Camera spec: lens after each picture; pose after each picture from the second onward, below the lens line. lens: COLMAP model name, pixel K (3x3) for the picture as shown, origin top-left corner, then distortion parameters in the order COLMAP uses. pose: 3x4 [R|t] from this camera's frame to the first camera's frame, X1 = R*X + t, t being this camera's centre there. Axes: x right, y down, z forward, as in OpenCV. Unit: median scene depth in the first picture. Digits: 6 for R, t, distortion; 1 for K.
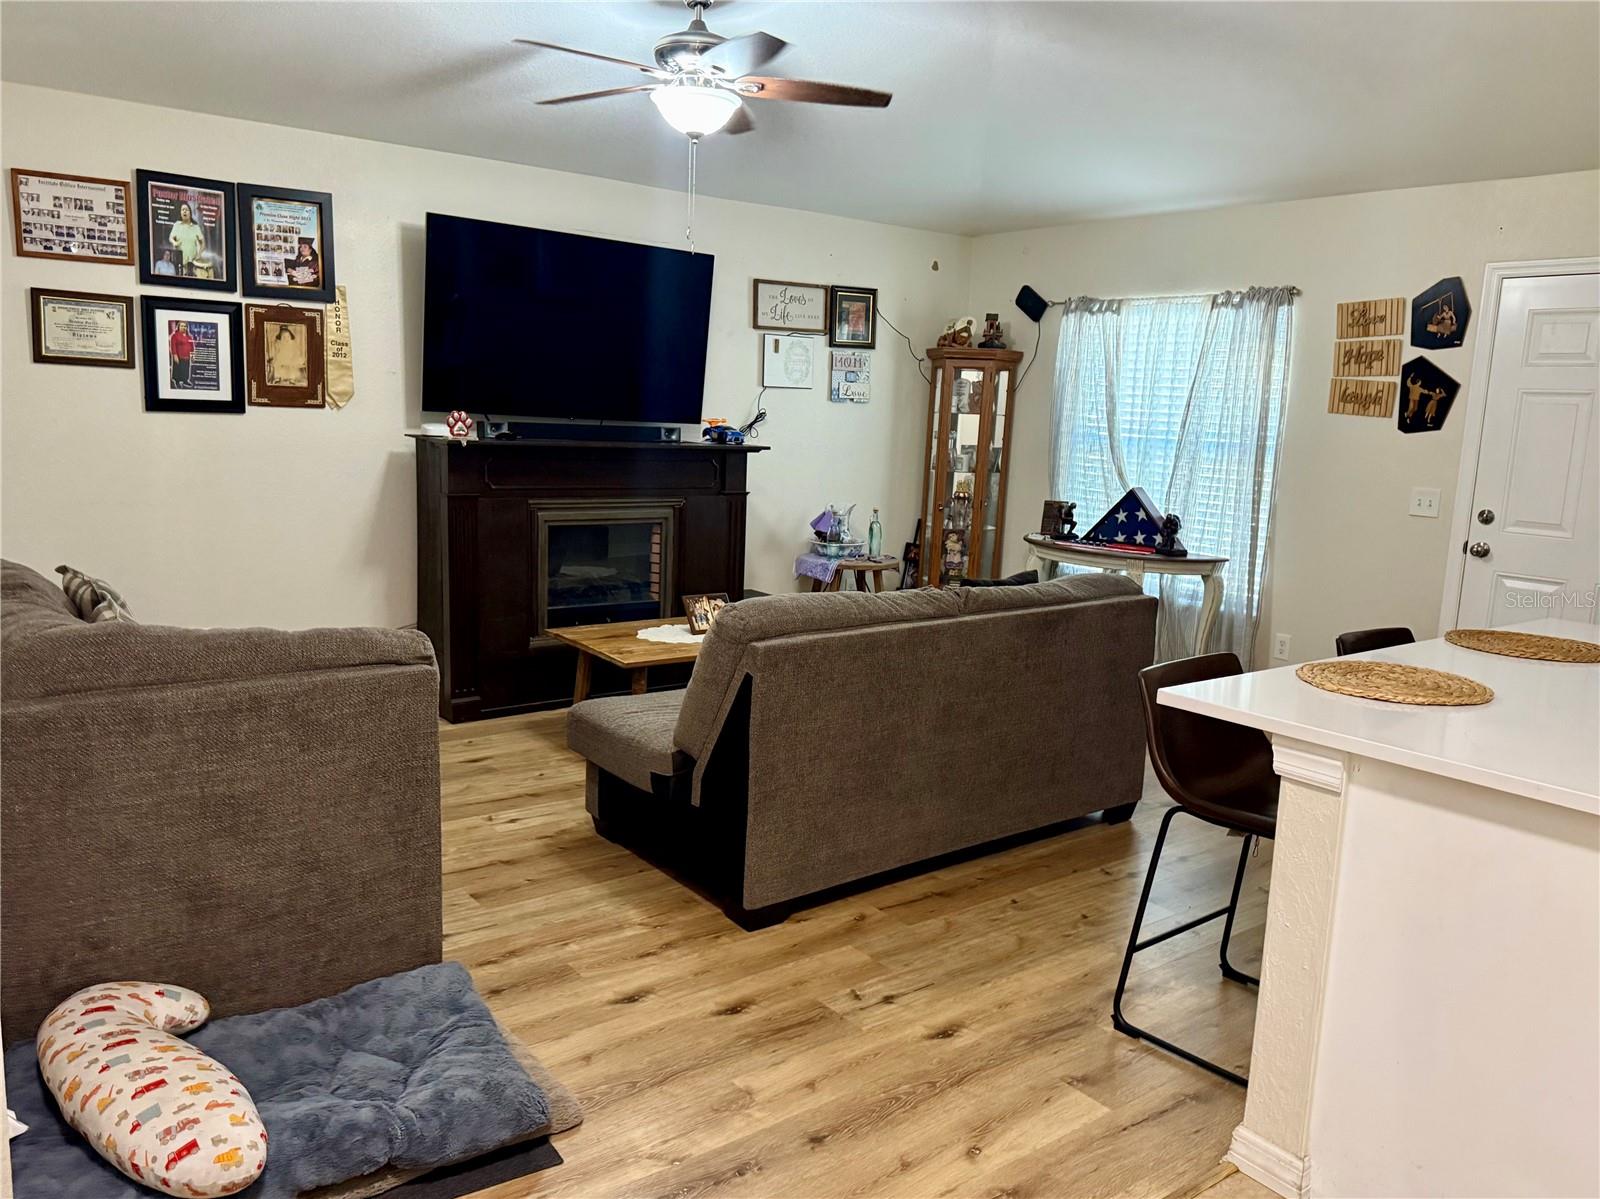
lens RADIAL K [[1190.9, 0, 806.9], [0, 1190.9, 609.6], [0, 0, 1]] dist [0.054429, -0.072036]
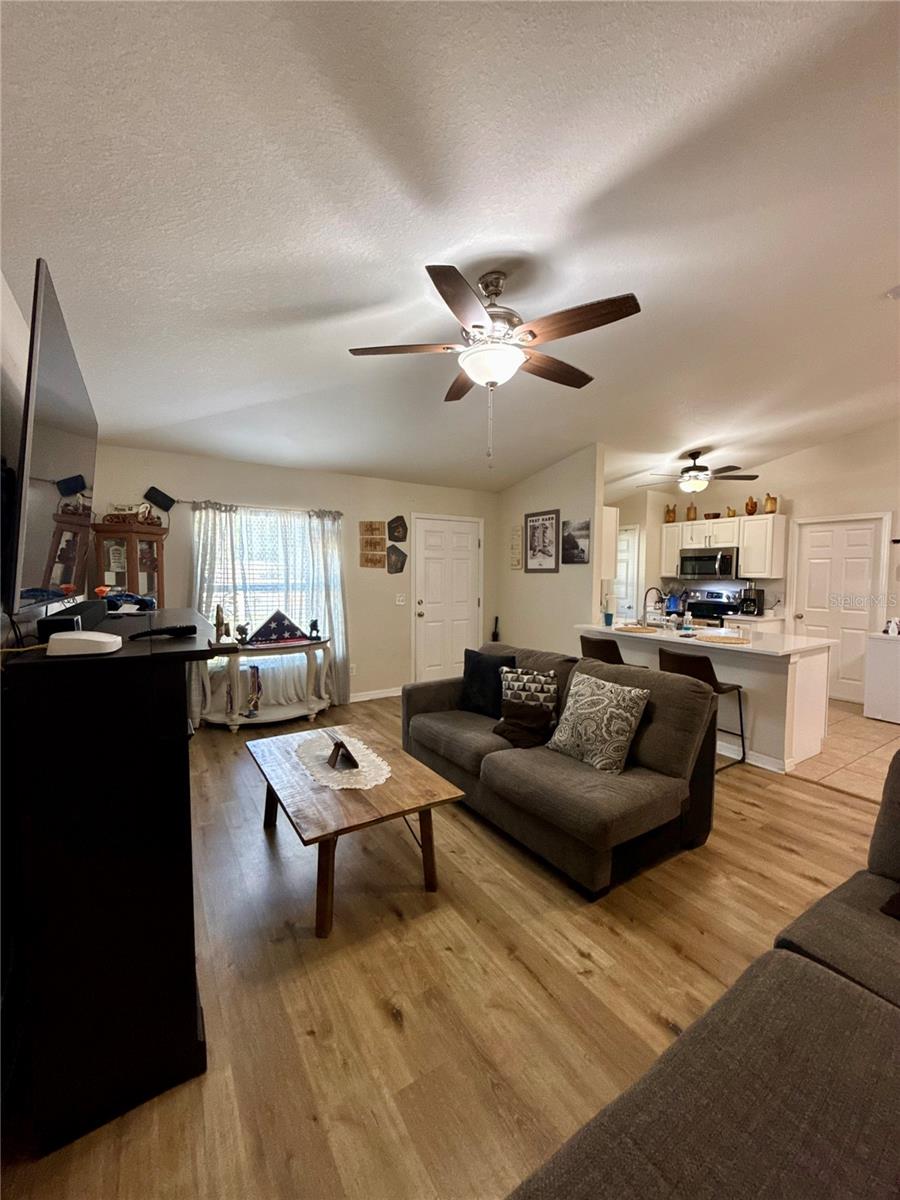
lens RADIAL K [[476.0, 0, 446.5], [0, 476.0, 599.6], [0, 0, 1]] dist [-0.004450, 0.001614]
pose [[0.100655, -0.099249, 0.989959, -0.557125], [0.167774, 0.982456, 0.081438, -0.172715], [-0.980674, 0.157892, 0.115540, 0.860924]]
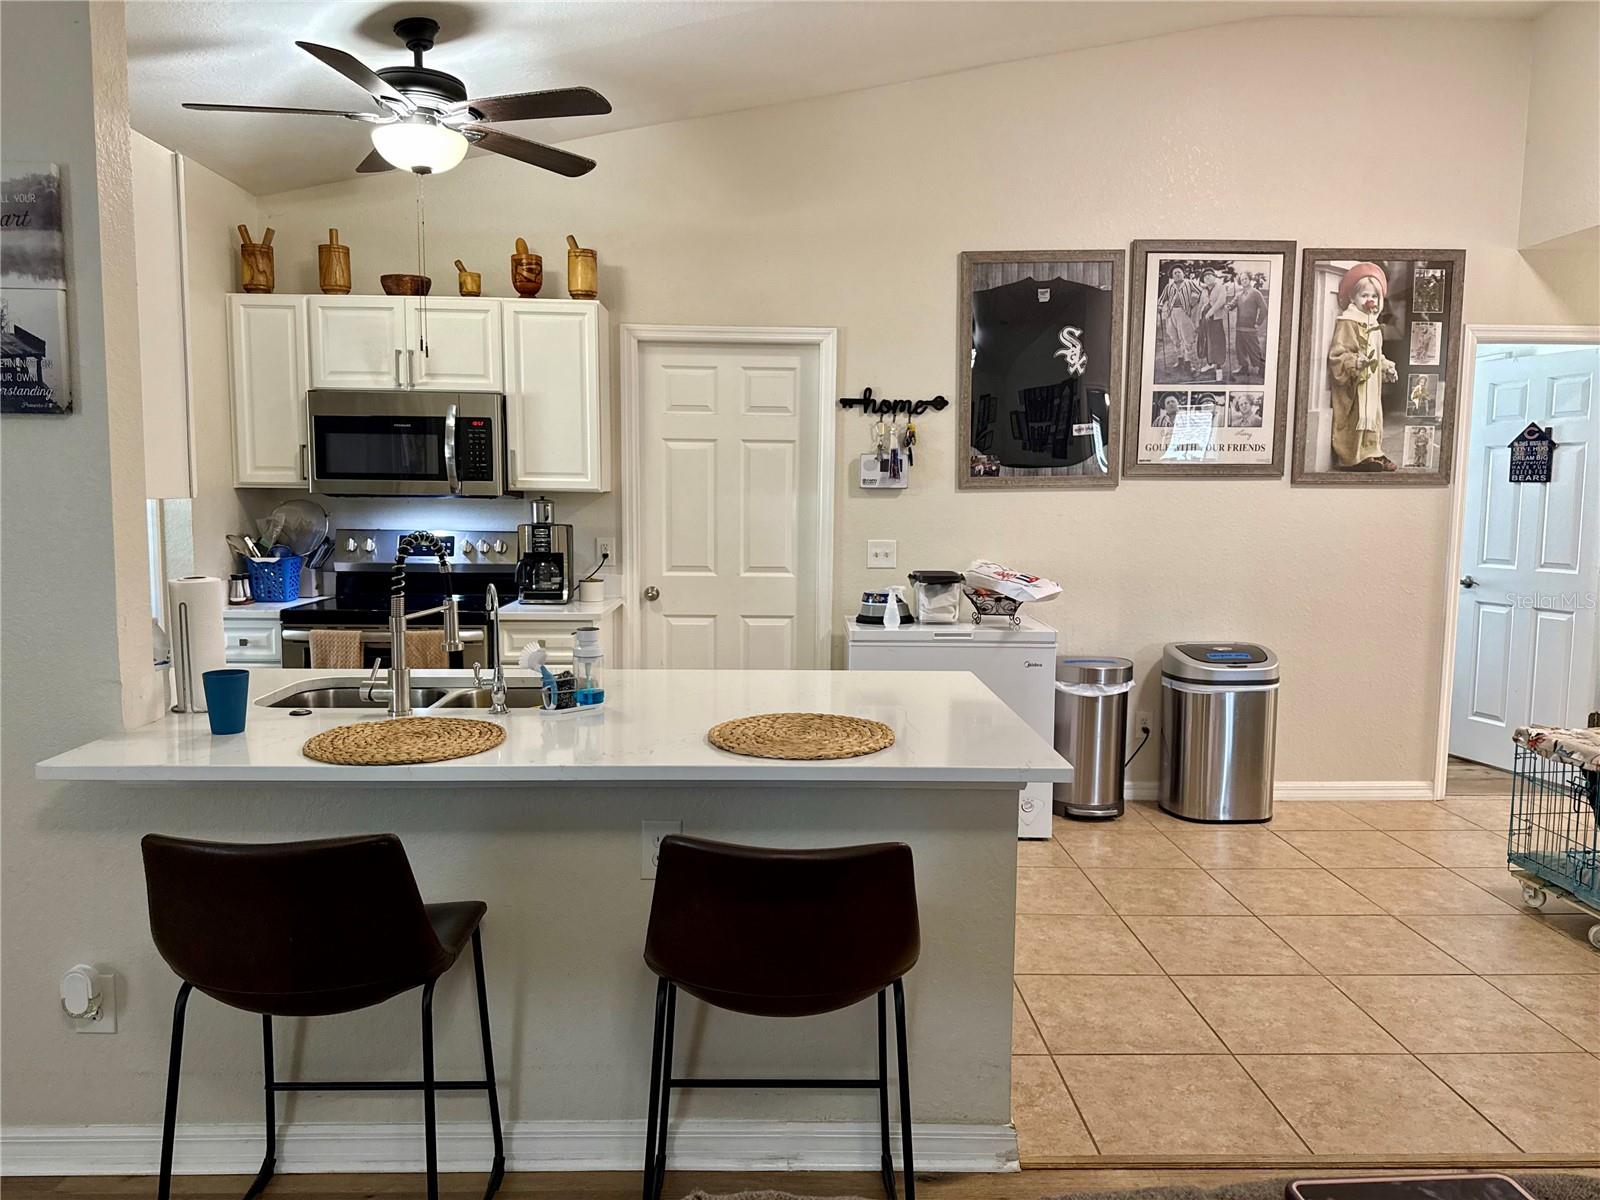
lens RADIAL K [[1137.1, 0, 811.1], [0, 1137.1, 606.7], [0, 0, 1]] dist [0.047504, -0.045842]
pose [[-0.810444, -0.113451, 0.574726, -0.018220], [0.052818, 0.962921, 0.264561, -0.146524], [-0.583431, 0.244768, -0.774401, 0.869204]]
